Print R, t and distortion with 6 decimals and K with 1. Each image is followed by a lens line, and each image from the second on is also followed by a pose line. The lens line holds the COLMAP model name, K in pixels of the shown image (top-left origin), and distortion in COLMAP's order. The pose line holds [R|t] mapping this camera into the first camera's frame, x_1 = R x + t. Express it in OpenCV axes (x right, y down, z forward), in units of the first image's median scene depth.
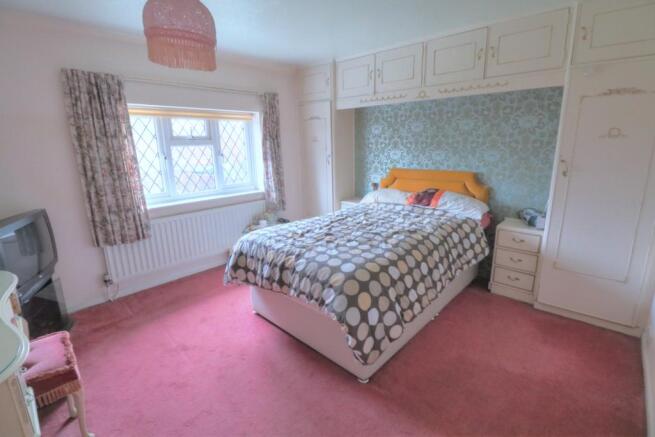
lens RADIAL K [[313.6, 0, 327.5], [0, 313.6, 218.5], [0, 0, 1]] dist [-0.002822, -0.000611]
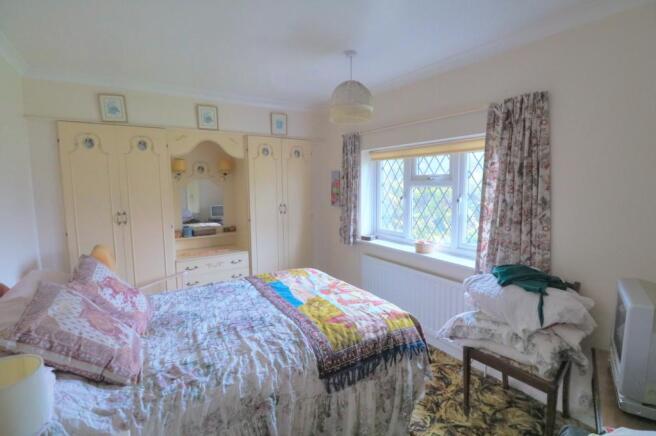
lens RADIAL K [[314.1, 0, 328.0], [0, 314.1, 218.0], [0, 0, 1]] dist [-0.002822, -0.000611]
pose [[-0.256532, 0.123809, -0.958573, 0.475082], [-0.225840, 0.956630, 0.183997, -0.240985], [0.939781, 0.263685, -0.217446, 0.932461]]
